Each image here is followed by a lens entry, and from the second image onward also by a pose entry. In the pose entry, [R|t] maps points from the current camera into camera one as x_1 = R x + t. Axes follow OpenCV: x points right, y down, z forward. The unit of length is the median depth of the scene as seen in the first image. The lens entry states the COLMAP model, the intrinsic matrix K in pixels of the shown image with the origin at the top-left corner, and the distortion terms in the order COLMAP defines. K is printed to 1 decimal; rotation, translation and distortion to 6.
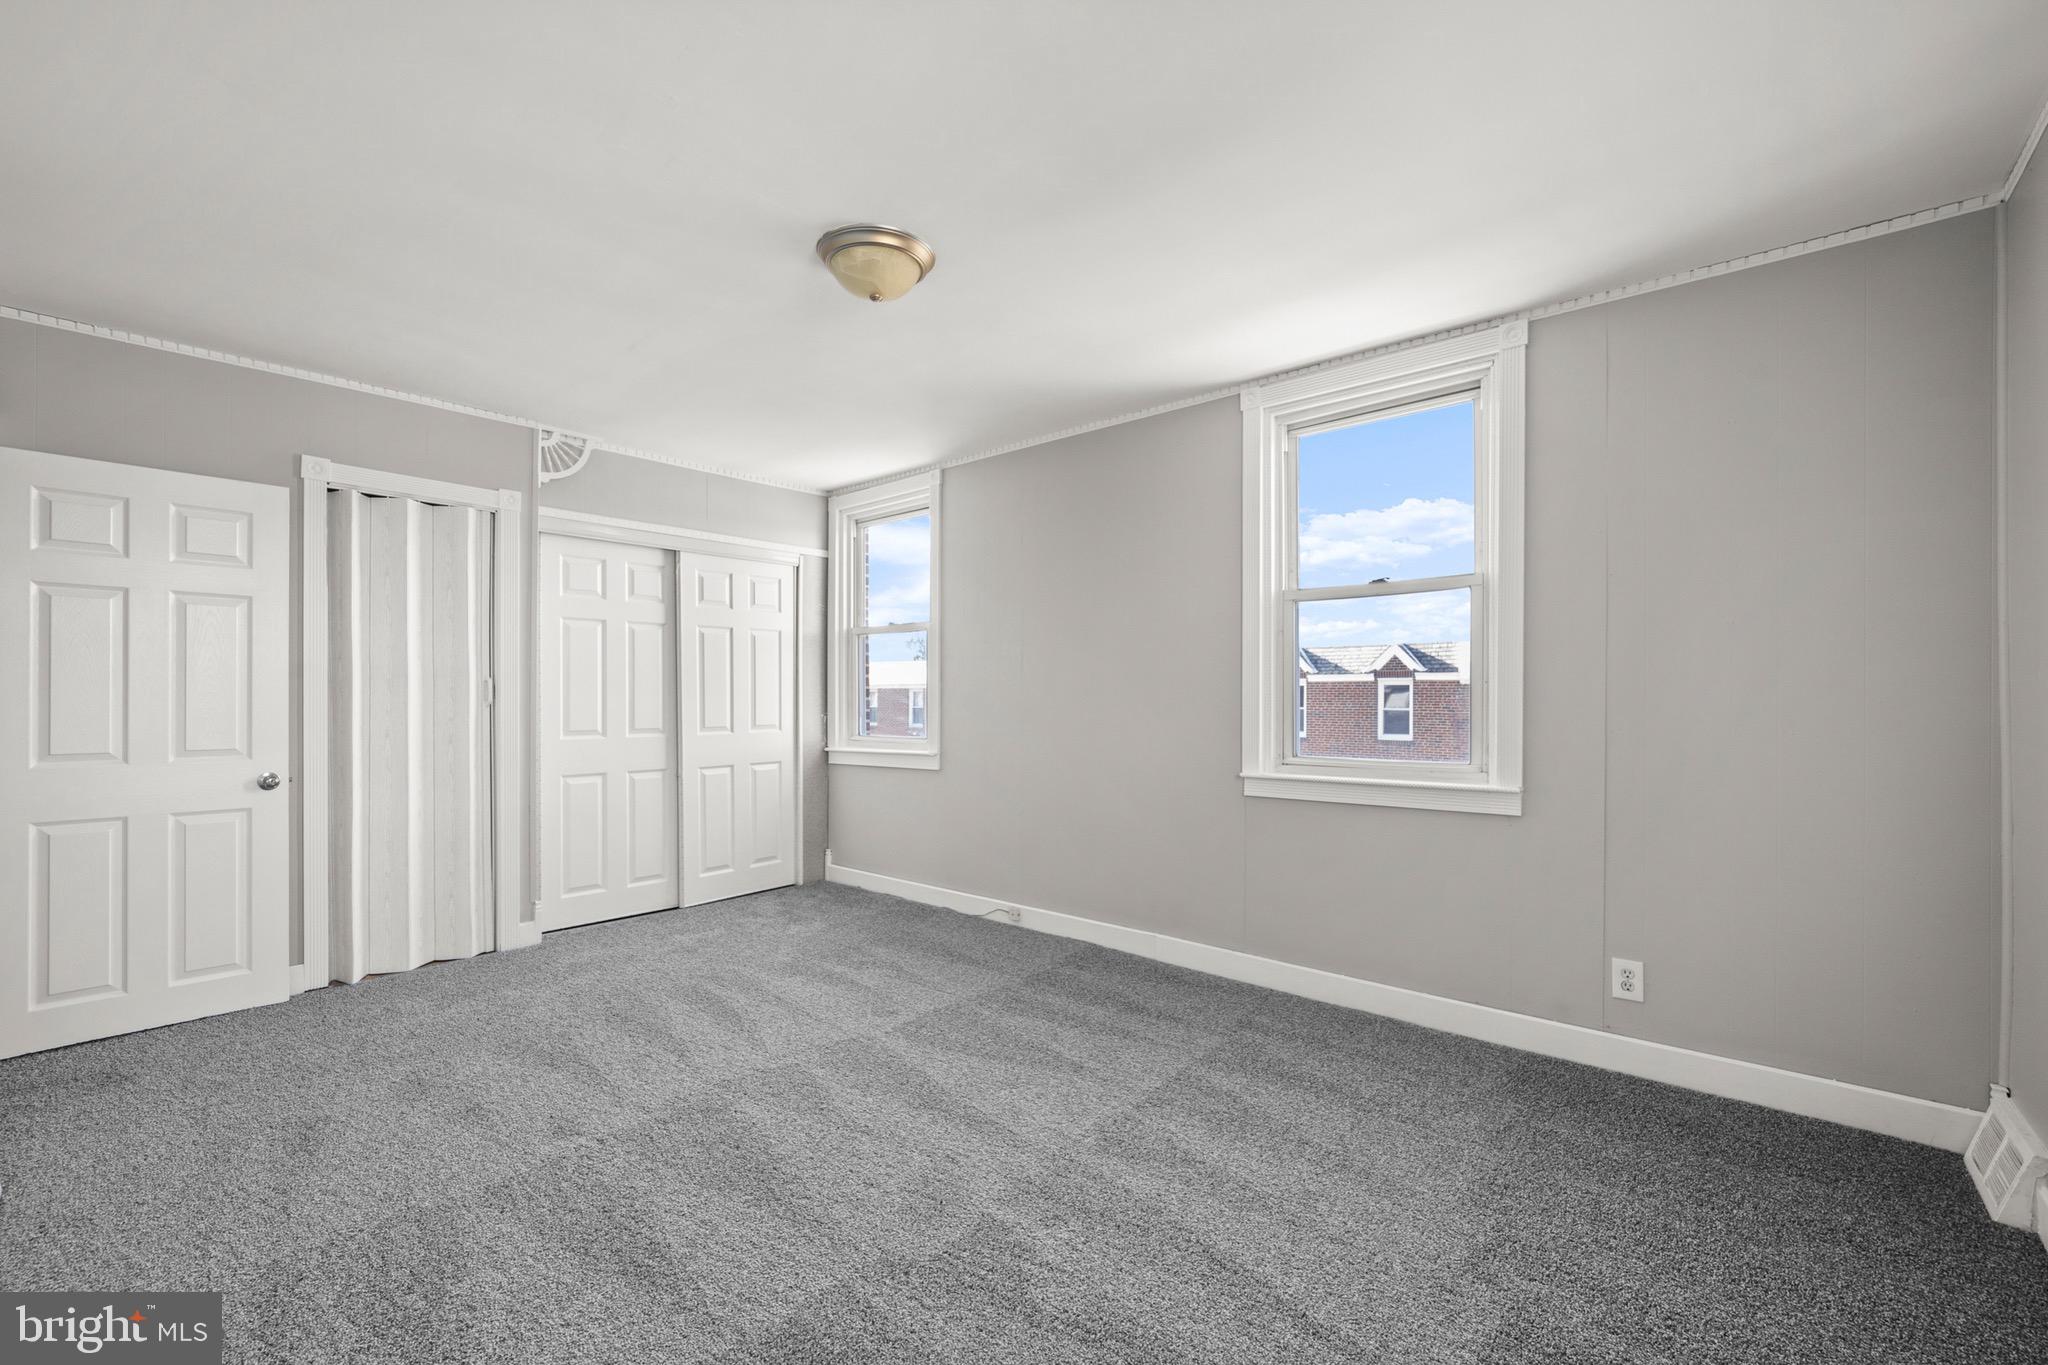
lens RADIAL K [[870.0, 0, 1018.0], [0, 870.0, 690.2], [0, 0, 1]] dist [-0.000807, -0.000051]
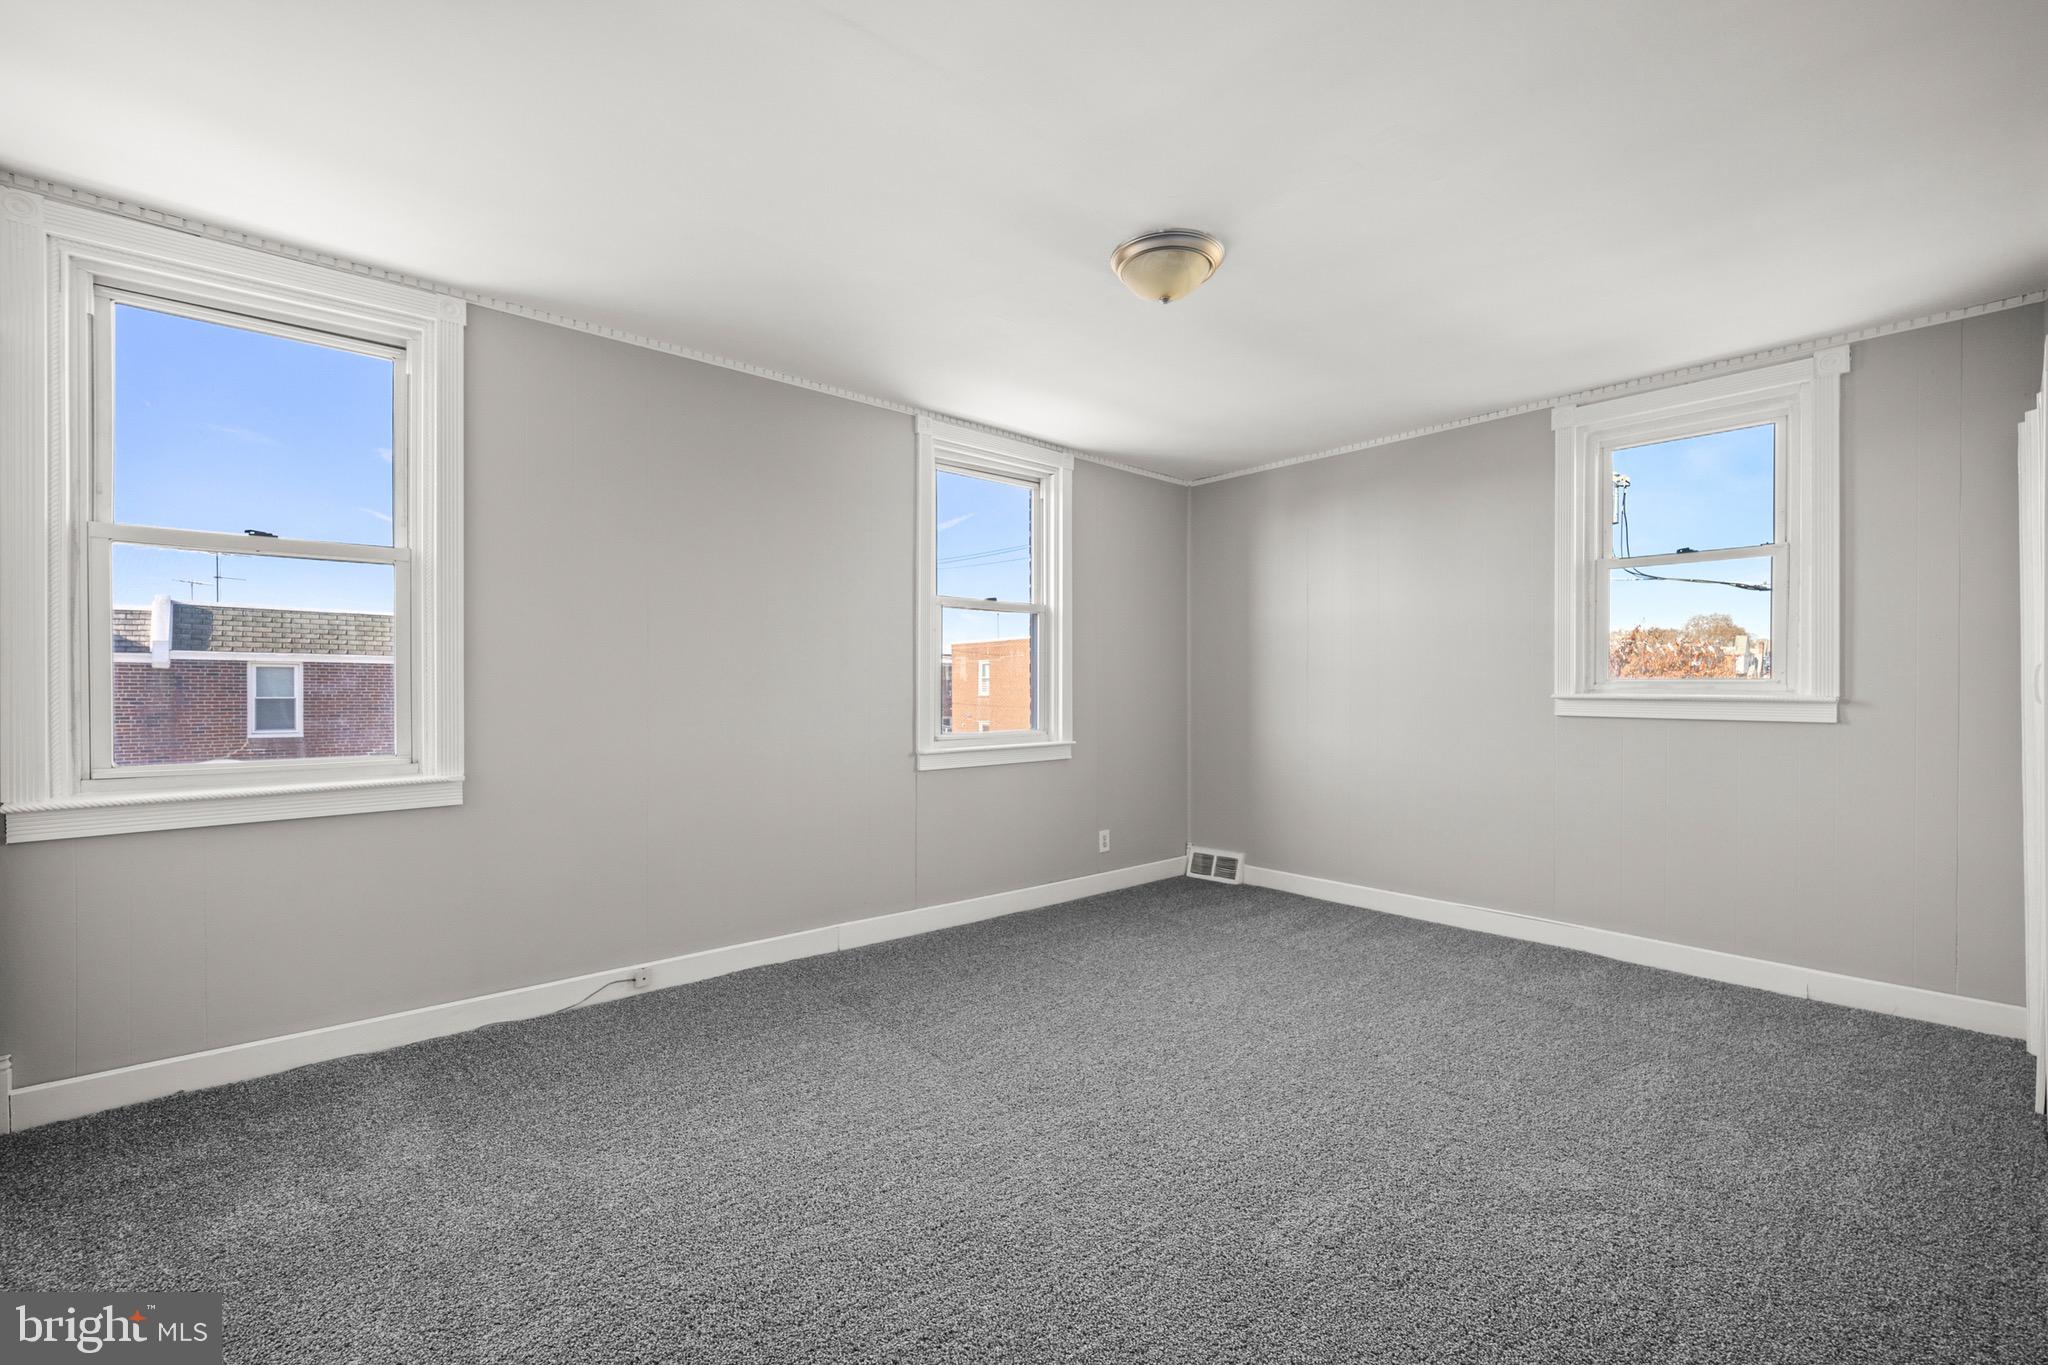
lens RADIAL K [[852.7, 0, 1020.2], [0, 852.7, 680.0], [0, 0, 1]] dist [-0.003082, -0.000459]
pose [[0.125833, 0.009305, 0.992008, -0.574762], [-0.011043, 0.999907, -0.007978, 0.006635], [-0.991990, -0.009951, 0.125924, 0.503091]]
